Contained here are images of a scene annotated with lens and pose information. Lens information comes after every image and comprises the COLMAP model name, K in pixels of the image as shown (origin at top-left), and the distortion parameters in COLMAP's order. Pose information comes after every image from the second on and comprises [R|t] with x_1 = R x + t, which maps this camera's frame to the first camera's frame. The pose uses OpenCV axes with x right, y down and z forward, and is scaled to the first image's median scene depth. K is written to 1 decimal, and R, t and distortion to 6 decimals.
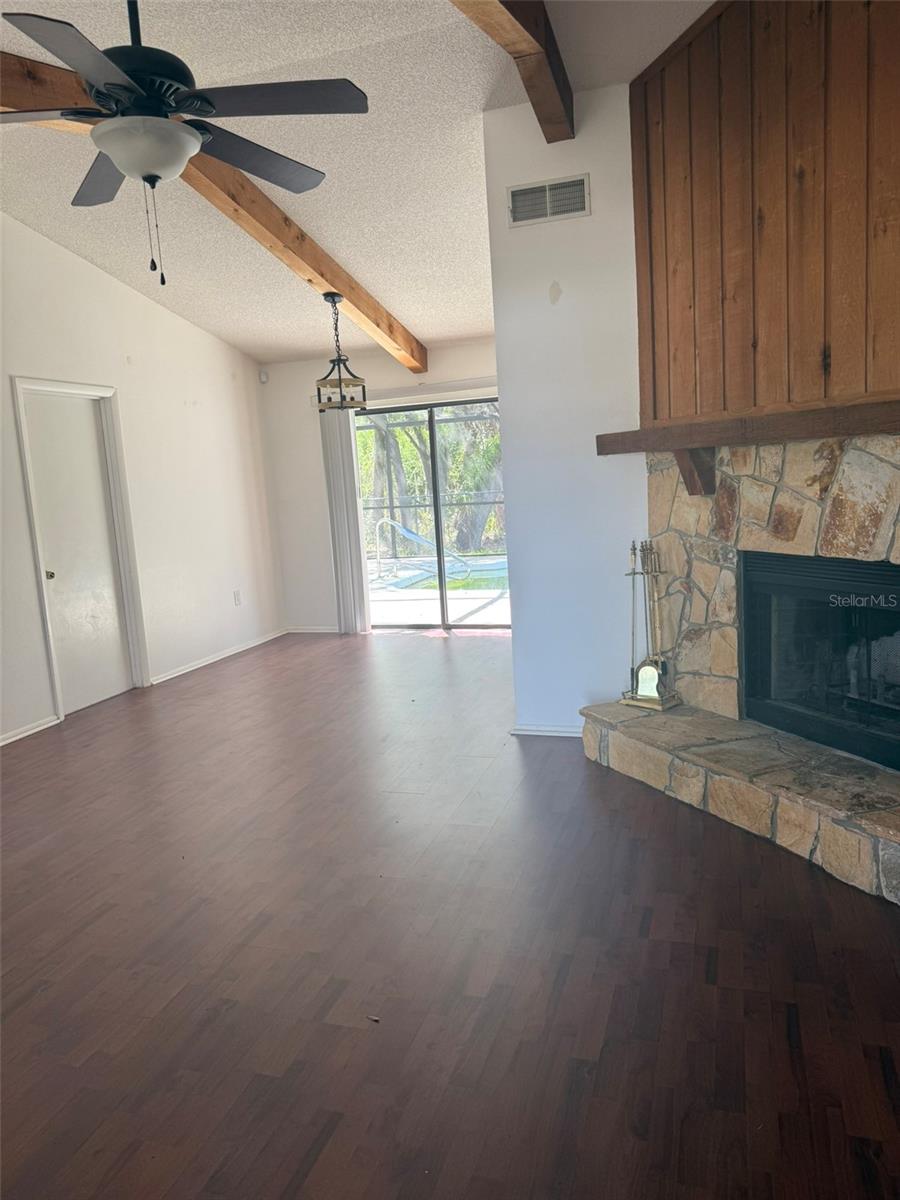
lens RADIAL K [[863.7, 0, 454.1], [0, 863.7, 595.5], [0, 0, 1]] dist [0.003353, -0.009811]
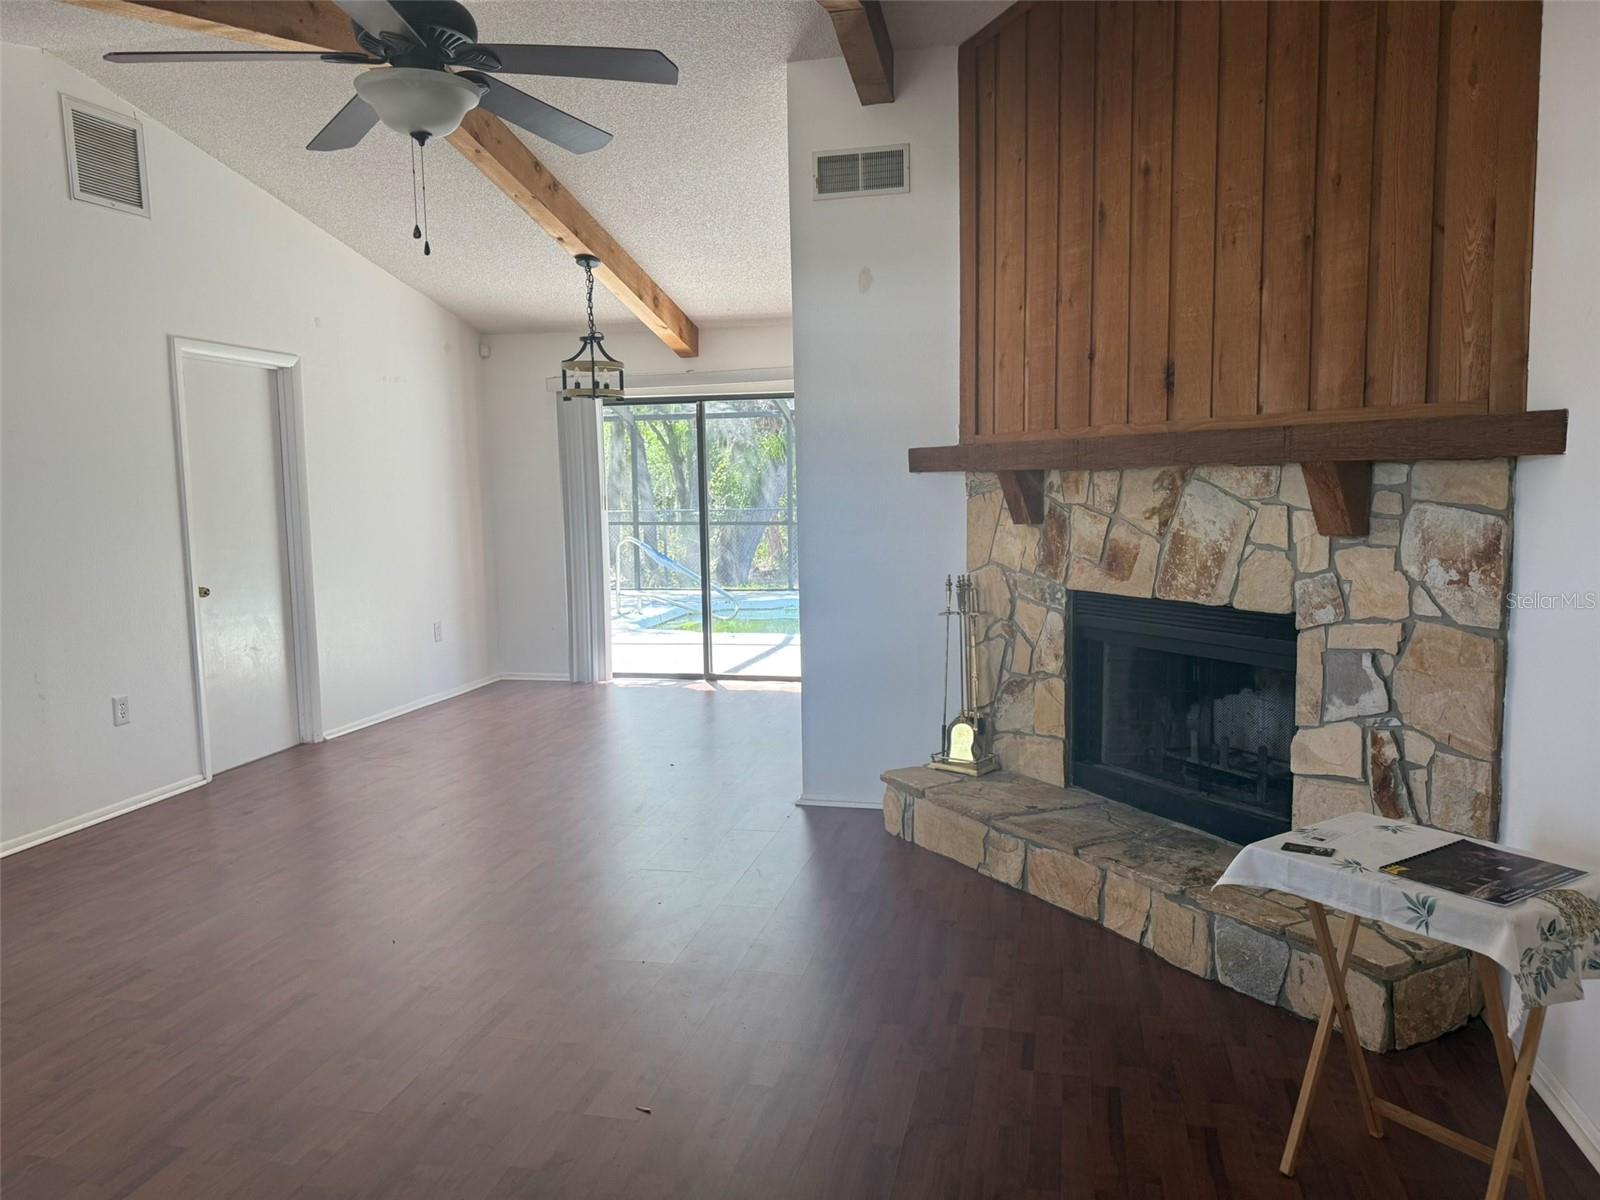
lens RADIAL K [[1143.1, 0, 814.0], [0, 1143.1, 596.3], [0, 0, 1]] dist [0.073707, -0.126919]
pose [[0.994850, 0.035904, 0.094788, -0.032351], [-0.031695, 0.998459, -0.045547, 0.014626], [-0.096277, 0.042308, 0.994455, -0.116004]]
